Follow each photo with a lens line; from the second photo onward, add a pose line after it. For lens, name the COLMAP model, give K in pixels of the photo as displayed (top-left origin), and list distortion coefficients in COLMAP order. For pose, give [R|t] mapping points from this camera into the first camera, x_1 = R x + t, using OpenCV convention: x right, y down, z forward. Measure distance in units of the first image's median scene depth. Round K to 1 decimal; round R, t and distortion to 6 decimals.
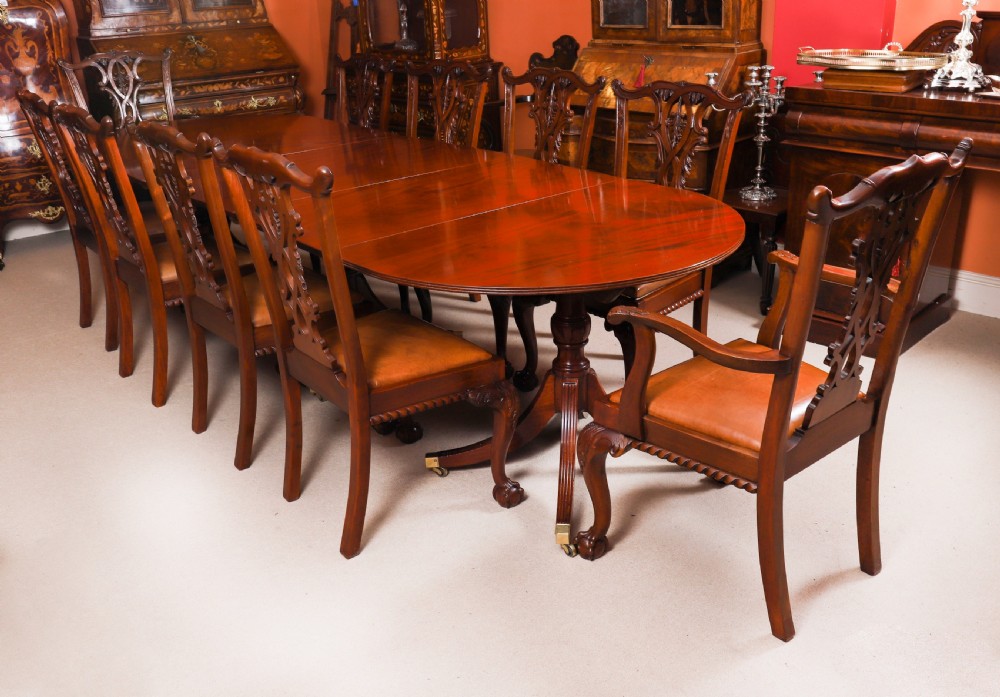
lens RADIAL K [[965.0, 0, 503.6], [0, 965.0, 351.6], [0, 0, 1]] dist [-0.030868, 0.000000]
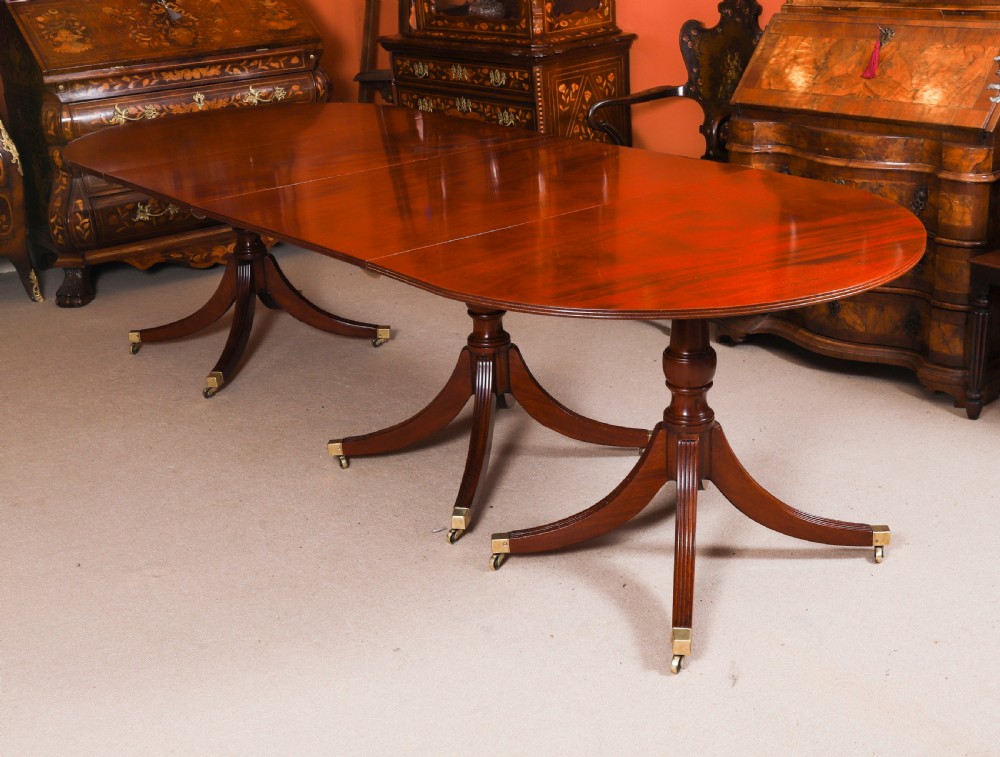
lens RADIAL K [[1306.4, 0, 506.9], [0, 1306.4, 363.0], [0, 0, 1]] dist [-0.000467, 0.000000]
pose [[0.999116, 0.003319, -0.041914, -0.057821], [-0.004643, 0.999492, -0.031529, -0.058914], [0.041788, 0.031696, 0.998624, 0.143783]]
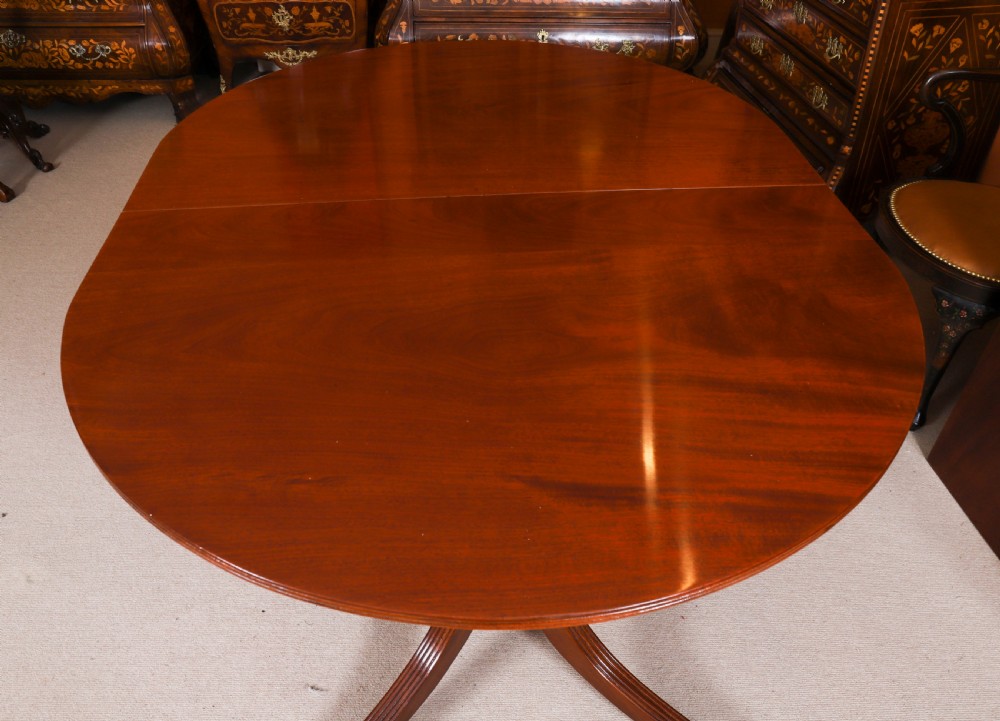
lens RADIAL K [[795.0, 0, 514.0], [0, 795.0, 355.5], [0, 0, 1]] dist [-0.044126, 0.034860]
pose [[0.794263, 0.425589, -0.433612, 0.030017], [-0.264911, 0.884849, 0.383229, -0.245640], [0.546779, -0.189516, 0.815546, 0.616610]]
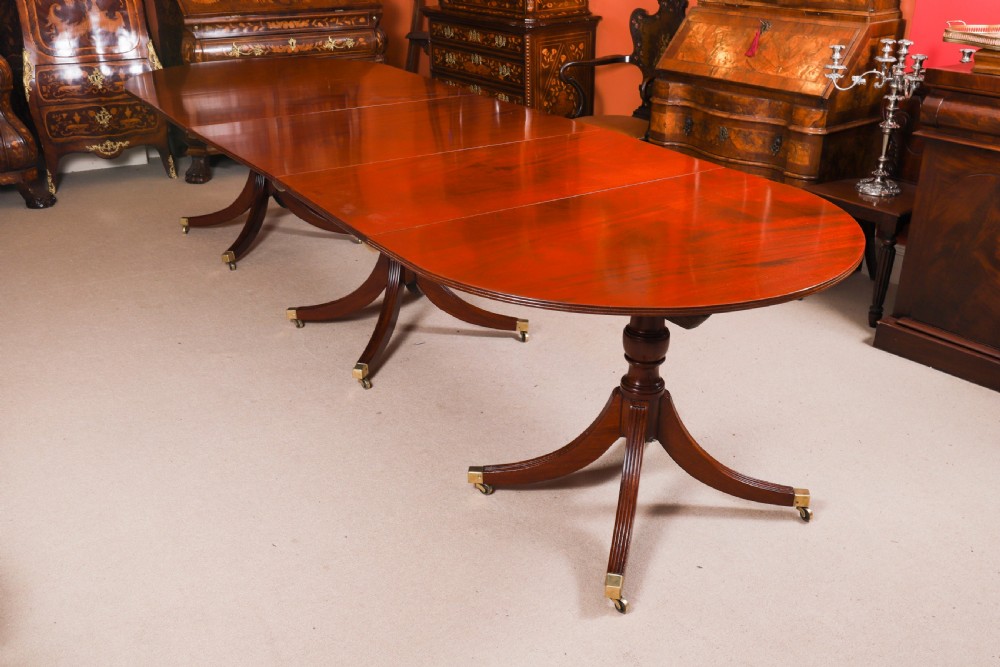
lens RADIAL K [[985.0, 0, 499.0], [0, 985.0, 340.2], [0, 0, 1]] dist [-0.001043, 0.000000]
pose [[0.992889, 0.085540, -0.082793, 0.006989], [-0.082558, 0.995831, 0.038804, -0.027912], [0.085767, -0.031693, 0.995811, 0.064925]]
